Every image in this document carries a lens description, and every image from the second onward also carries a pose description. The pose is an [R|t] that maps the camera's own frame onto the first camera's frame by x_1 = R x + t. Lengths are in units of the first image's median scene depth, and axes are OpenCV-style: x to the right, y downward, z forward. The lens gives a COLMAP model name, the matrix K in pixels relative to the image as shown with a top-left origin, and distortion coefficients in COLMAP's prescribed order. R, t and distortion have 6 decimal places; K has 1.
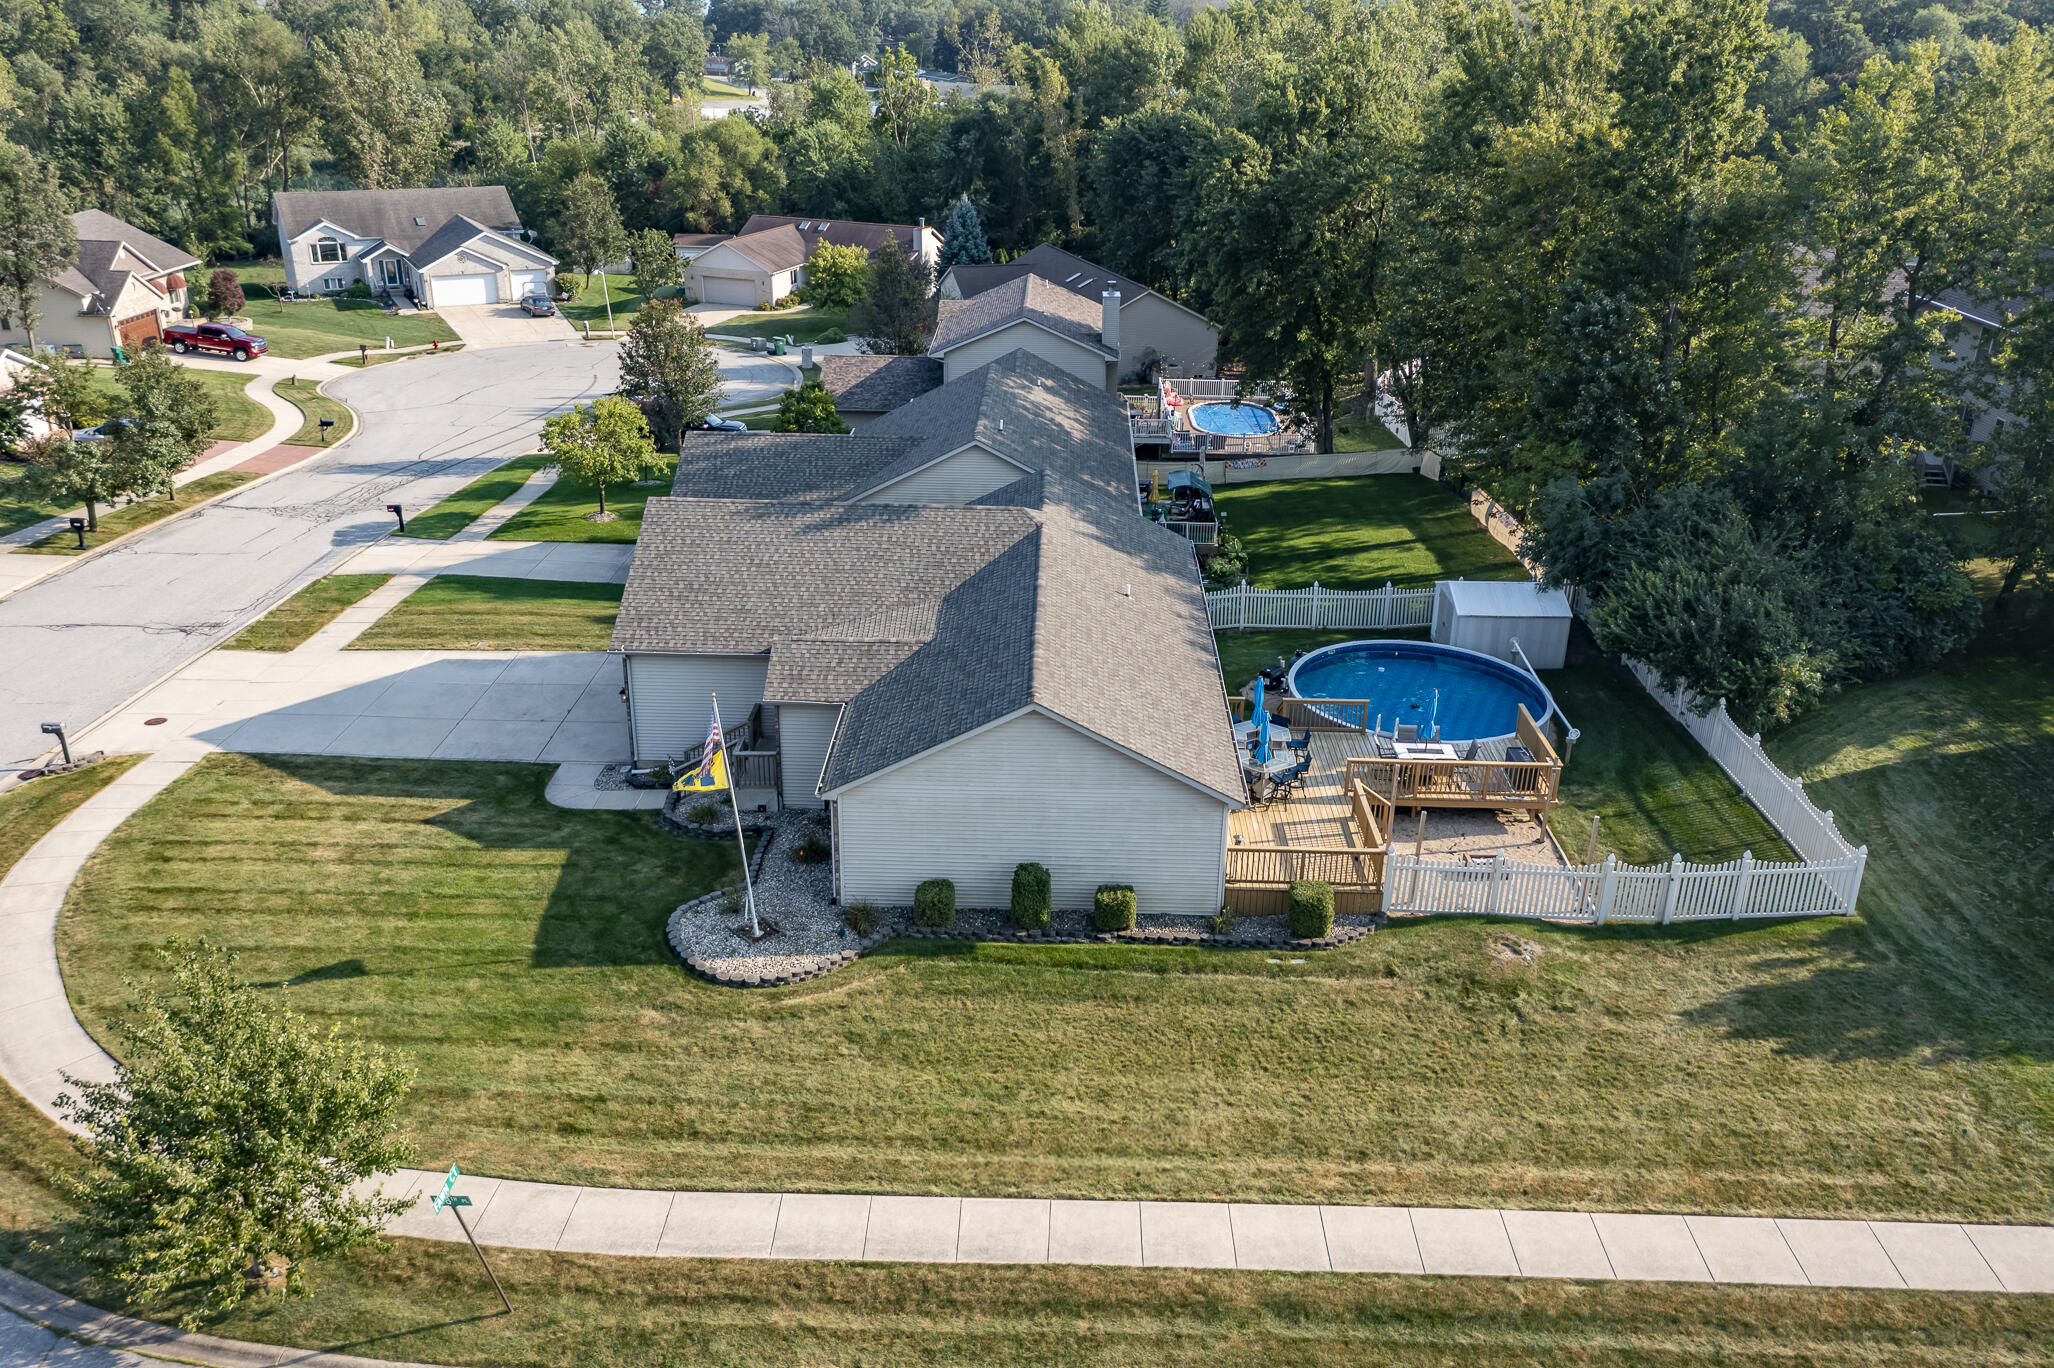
lens RADIAL K [[1632.3, 0, 1030.0], [0, 1632.3, 681.1], [0, 0, 1]] dist [0.030606, 0.012002]
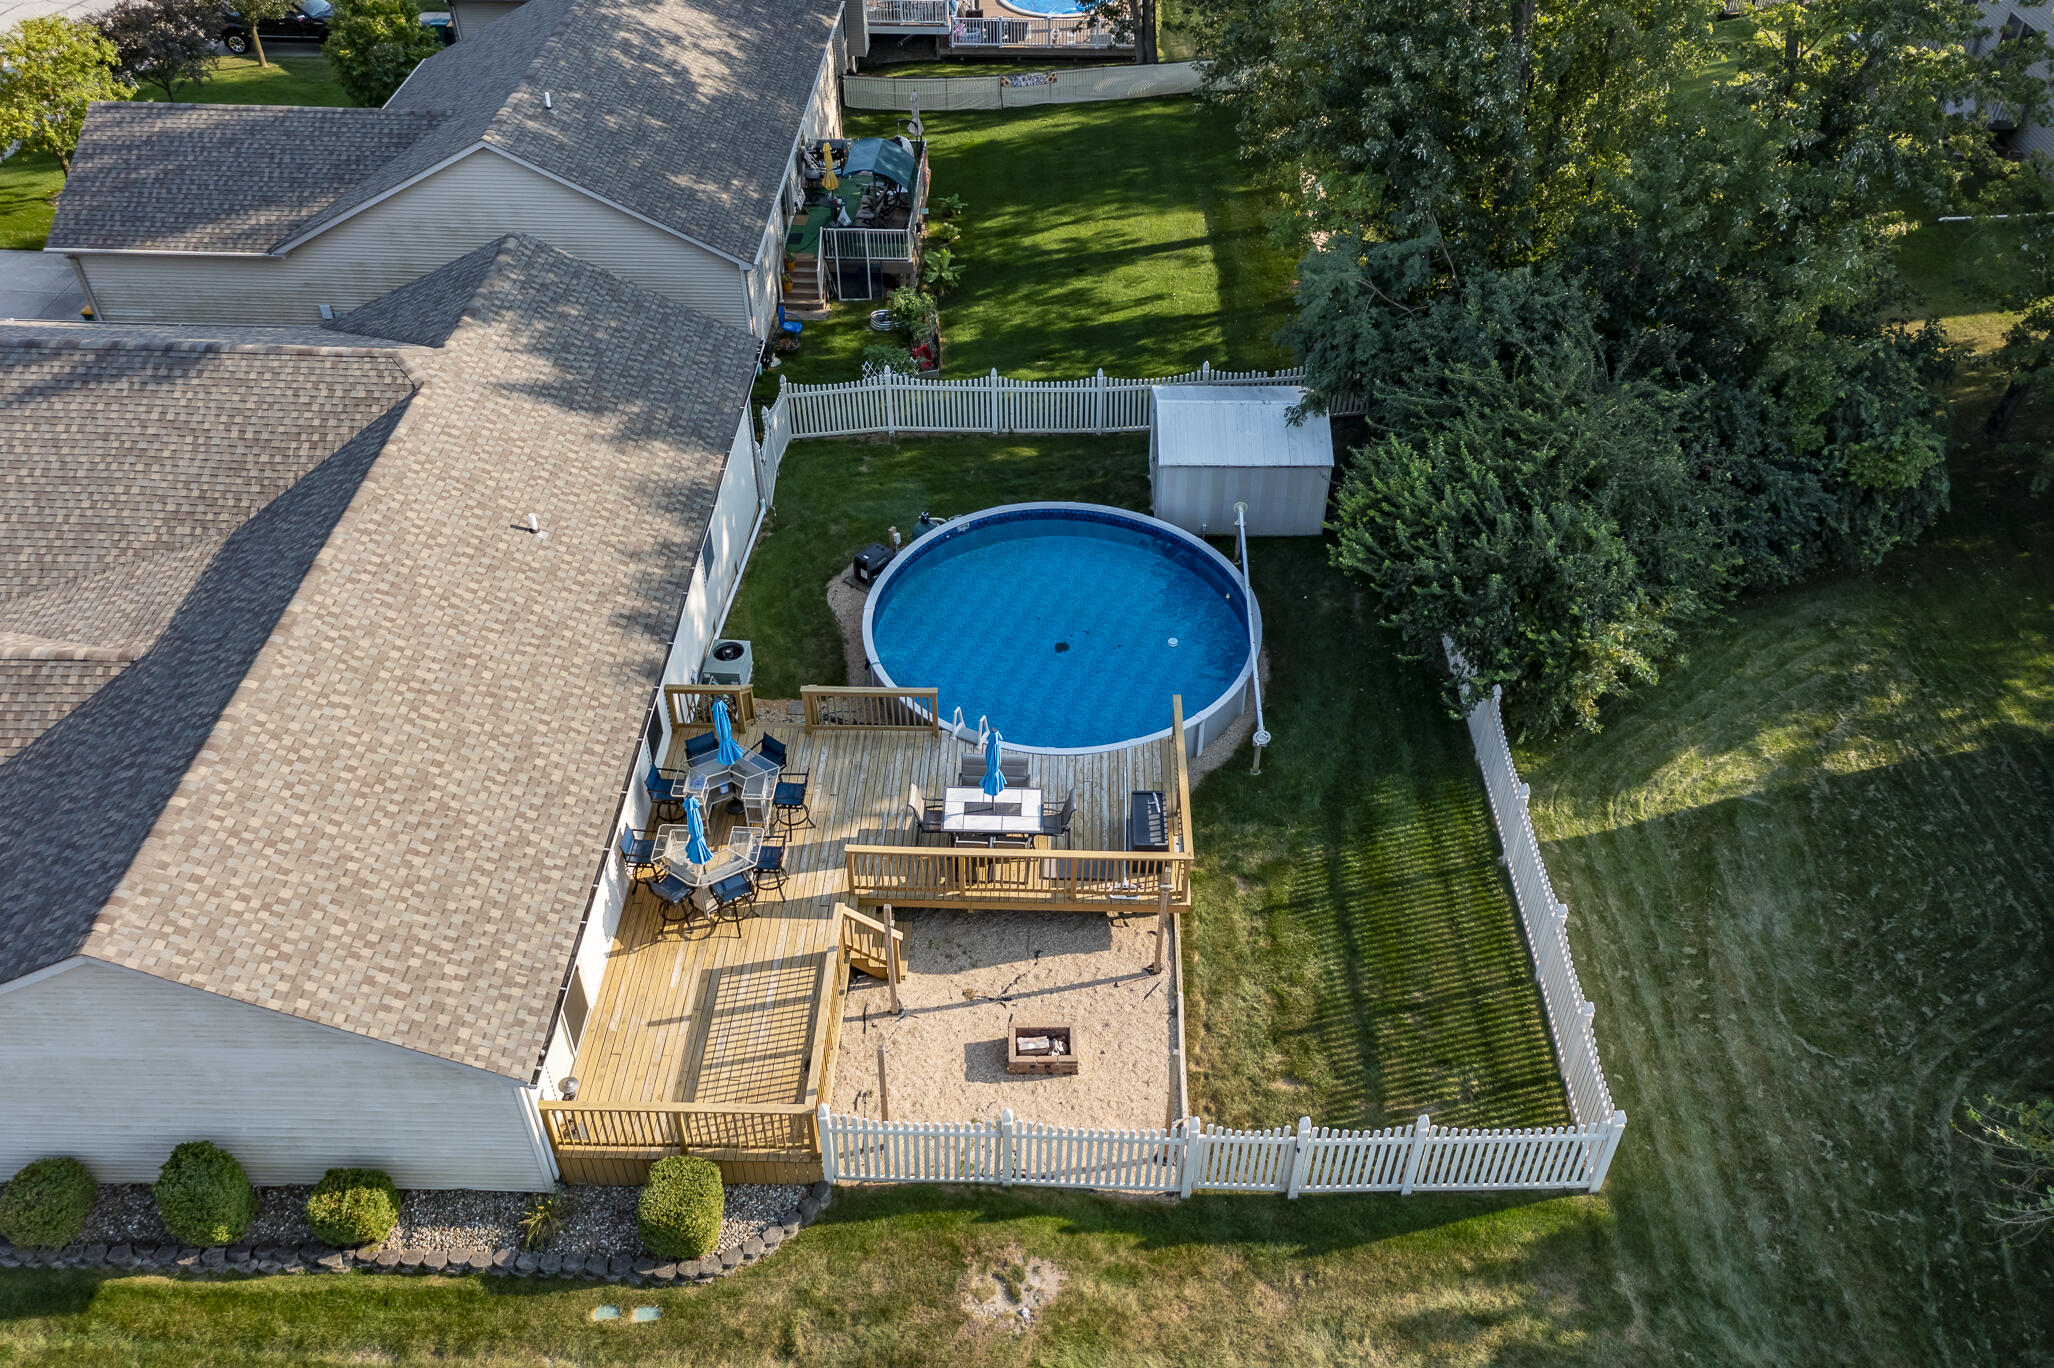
lens RADIAL K [[1632.3, 0, 1030.0], [0, 1632.3, 681.1], [0, 0, 1]] dist [0.030606, 0.012002]
pose [[0.999904, -0.006635, -0.012163, 0.255892], [0.010053, 0.951550, 0.307329, -0.187691], [0.009535, -0.307422, 0.951526, 0.412744]]
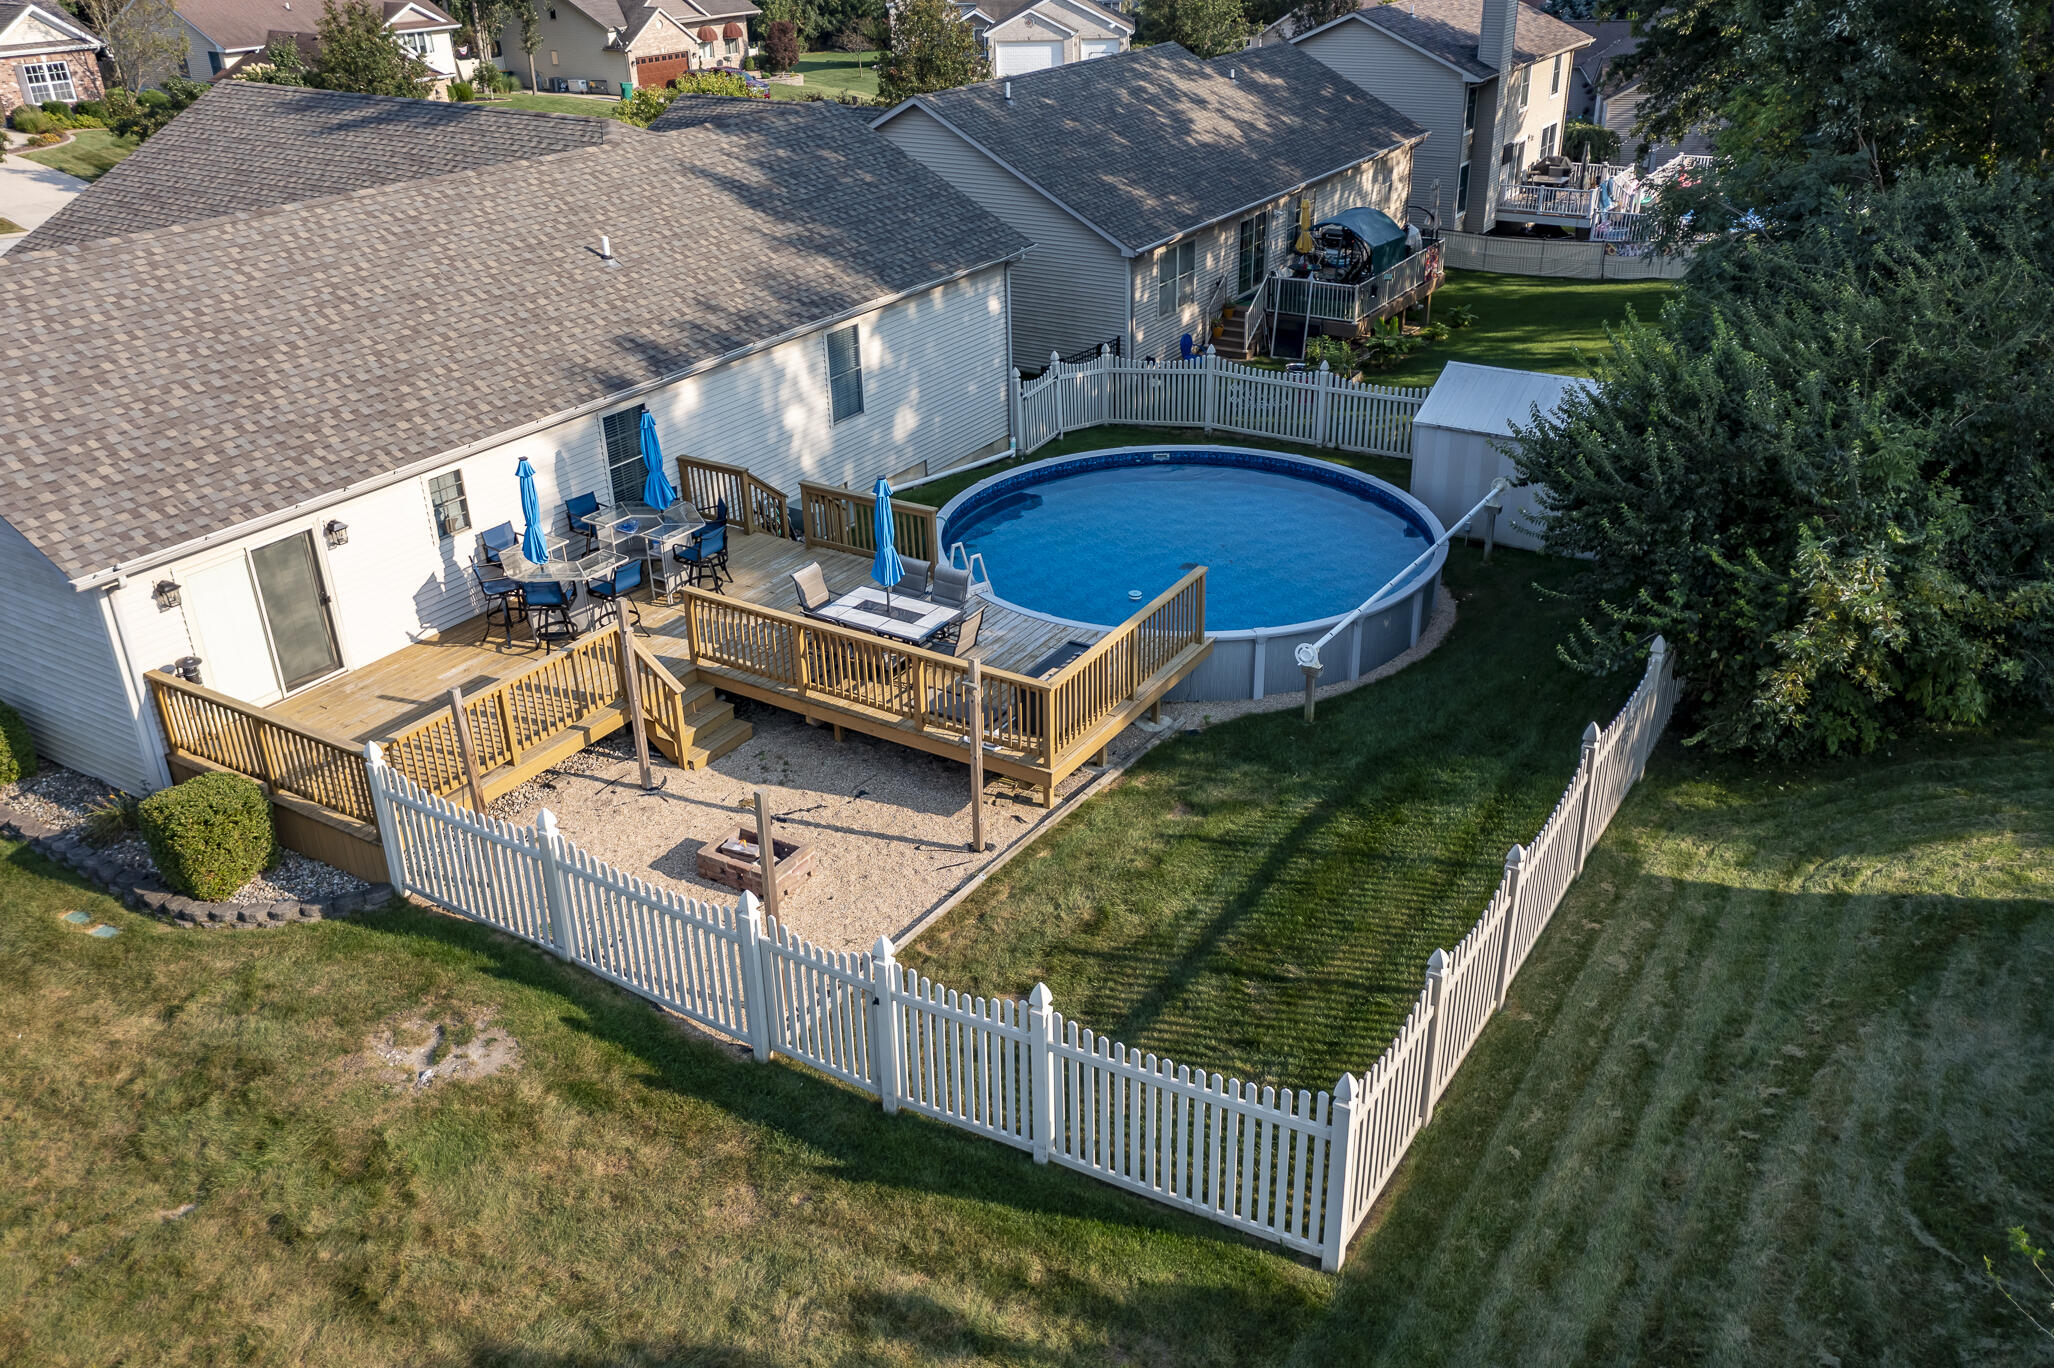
lens RADIAL K [[1632.3, 0, 1030.0], [0, 1632.3, 681.1], [0, 0, 1]] dist [0.030606, 0.012002]
pose [[0.855898, 0.203074, -0.475604, 0.491261], [-0.170782, 0.979070, 0.110703, 0.003040], [0.488130, -0.013526, 0.872666, 0.587779]]
